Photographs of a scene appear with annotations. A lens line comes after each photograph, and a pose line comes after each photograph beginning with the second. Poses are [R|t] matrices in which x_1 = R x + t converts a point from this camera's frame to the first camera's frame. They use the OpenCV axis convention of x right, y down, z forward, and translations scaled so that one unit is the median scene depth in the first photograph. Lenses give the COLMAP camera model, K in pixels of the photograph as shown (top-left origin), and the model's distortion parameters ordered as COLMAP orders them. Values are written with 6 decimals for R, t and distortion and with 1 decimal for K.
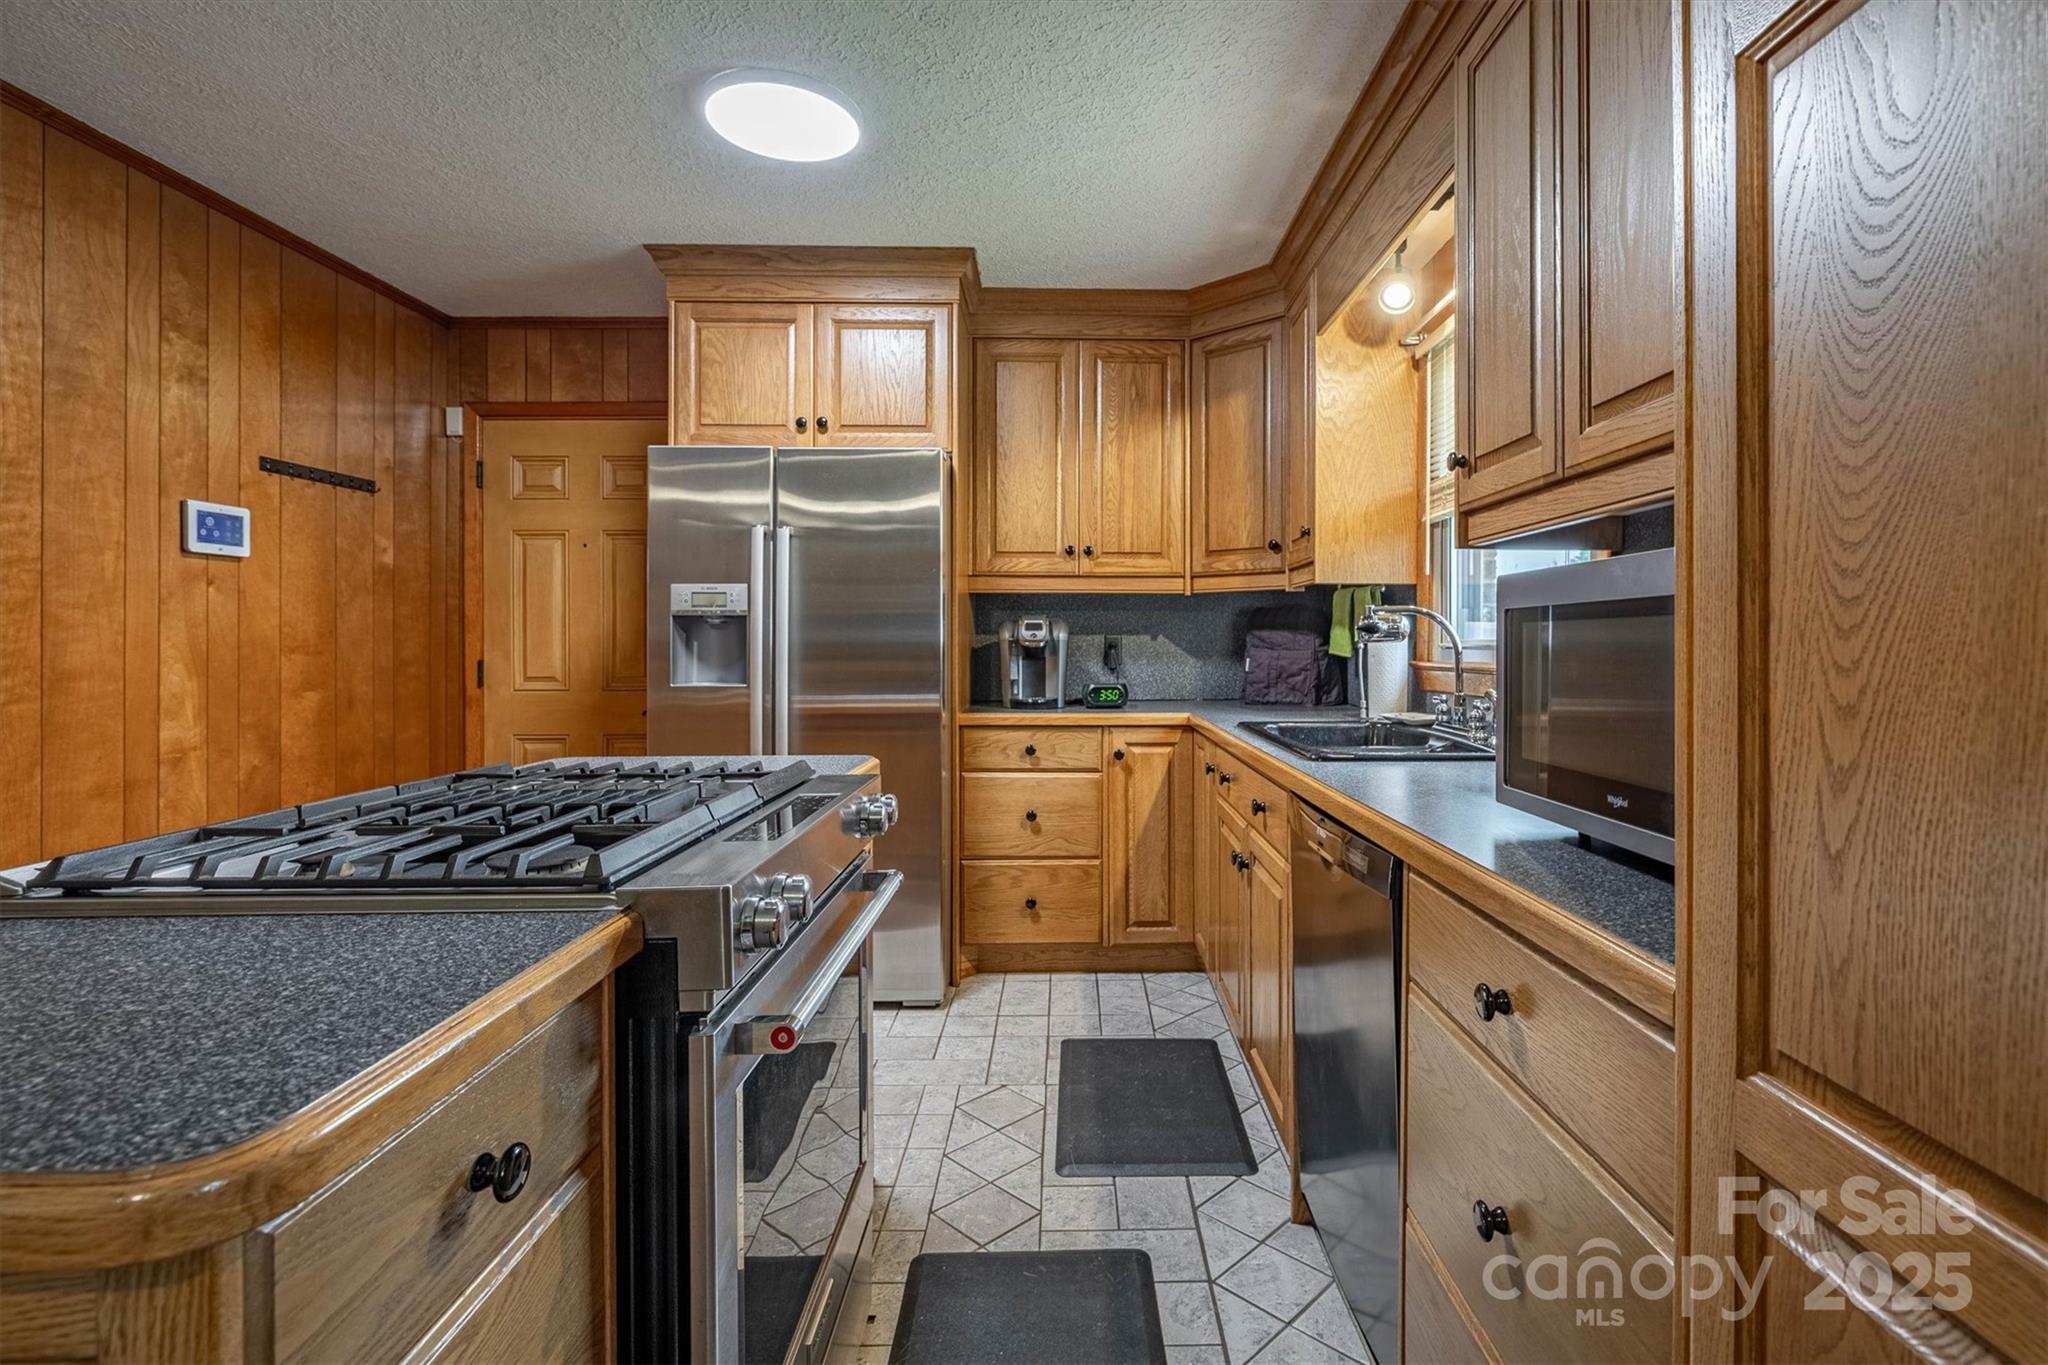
lens RADIAL K [[959.9, 0, 1086.9], [0, 959.9, 654.8], [0, 0, 1]] dist [-0.007756, 0.000733]
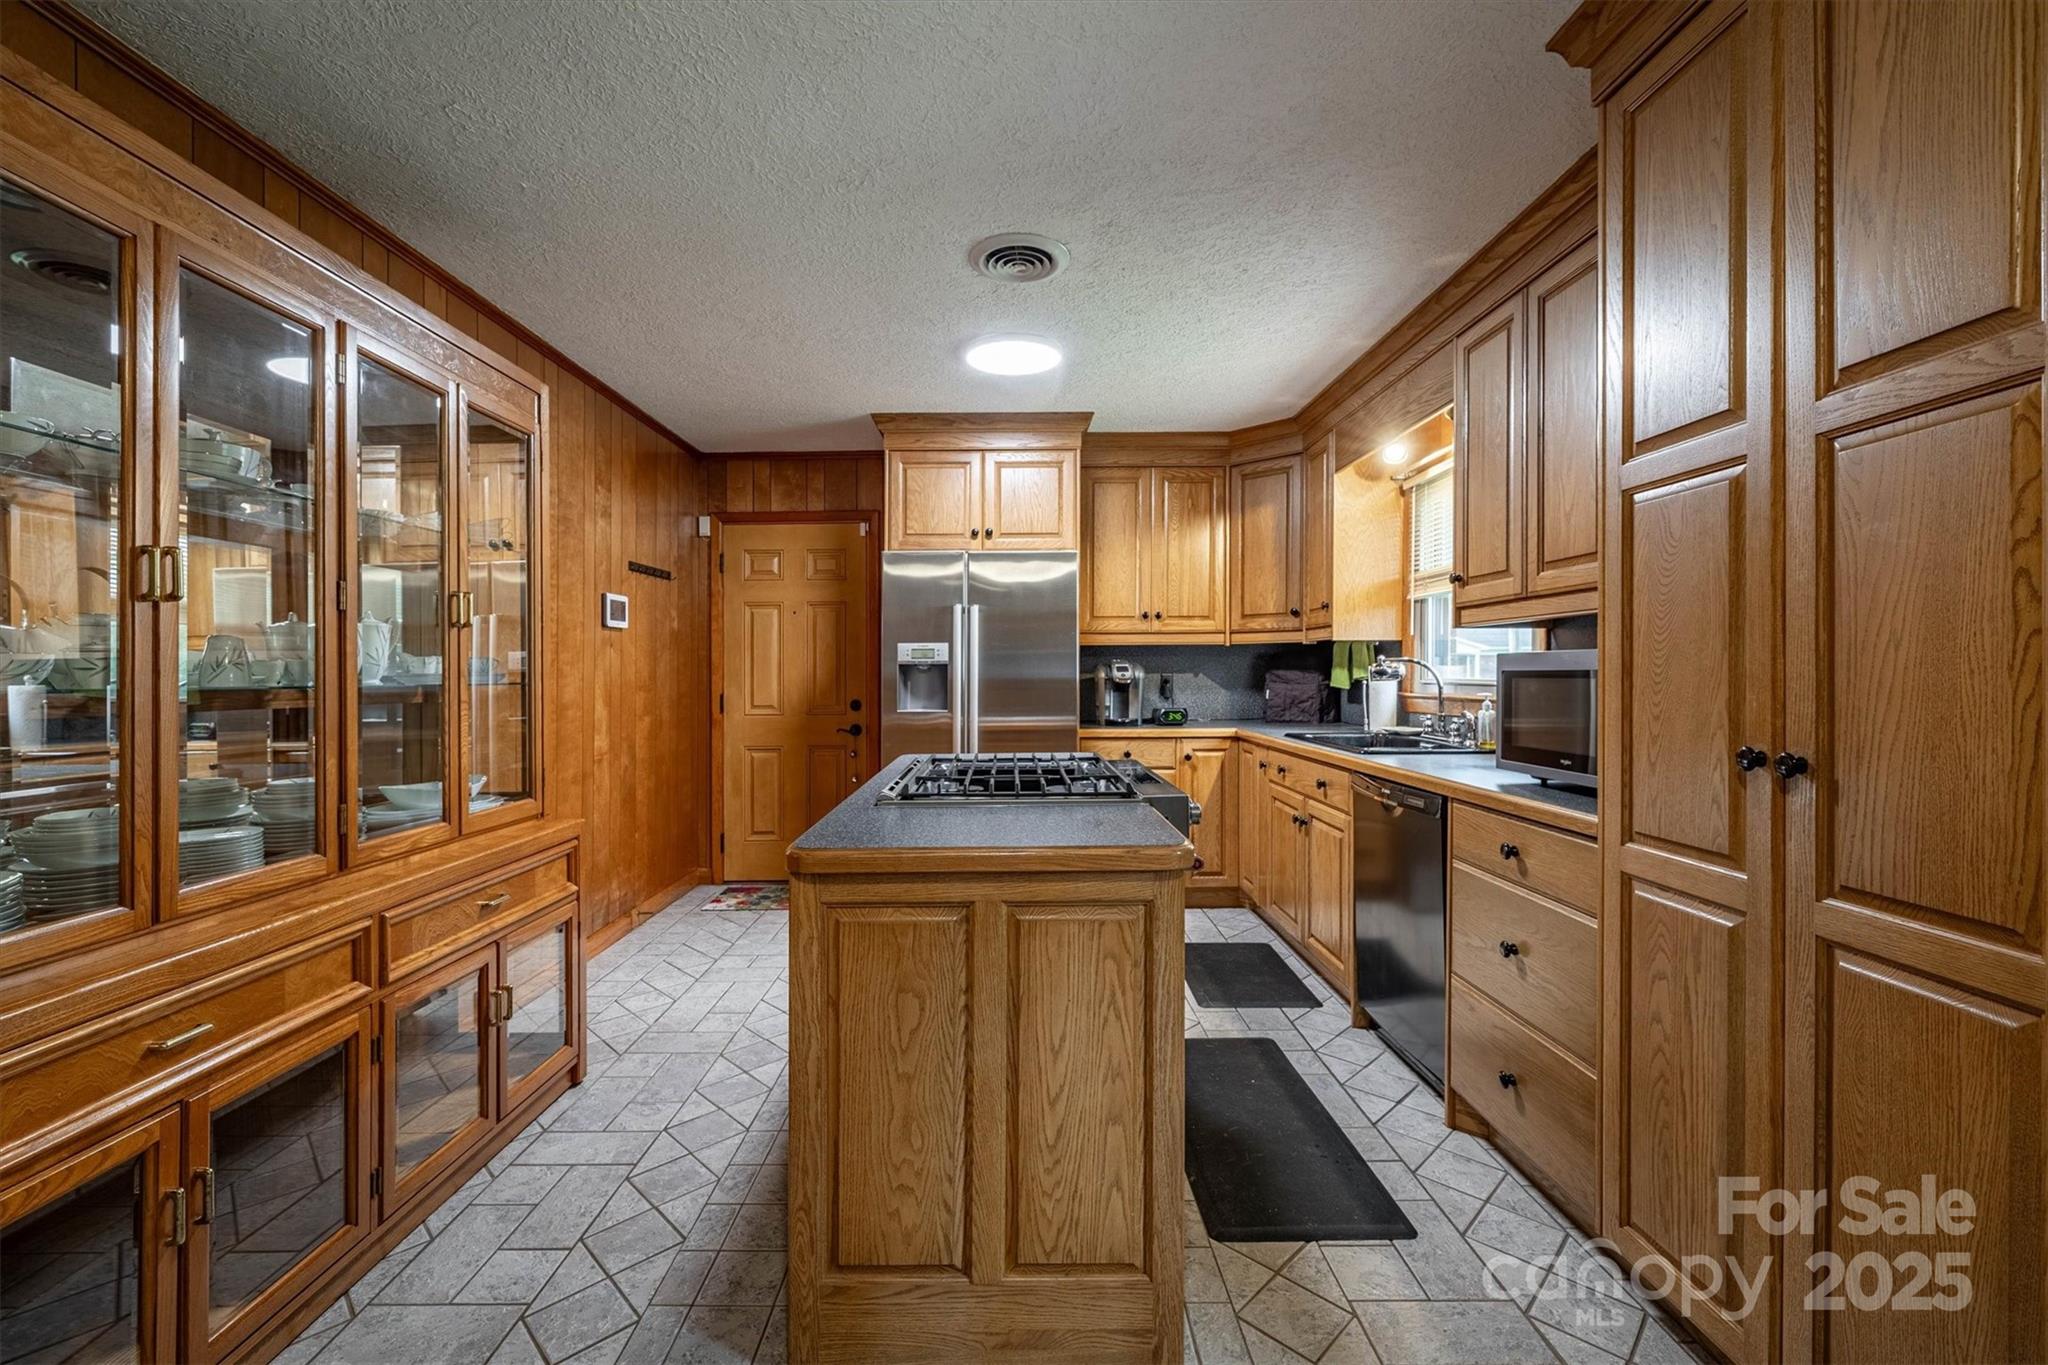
lens RADIAL K [[854.5, 0, 1008.4], [0, 854.5, 692.0], [0, 0, 1]] dist [0.002361, -0.000235]
pose [[0.999608, -0.005493, -0.027463, -0.212009], [0.005822, 0.999912, 0.011910, -0.012136], [0.027395, -0.012065, 0.999552, -0.314964]]
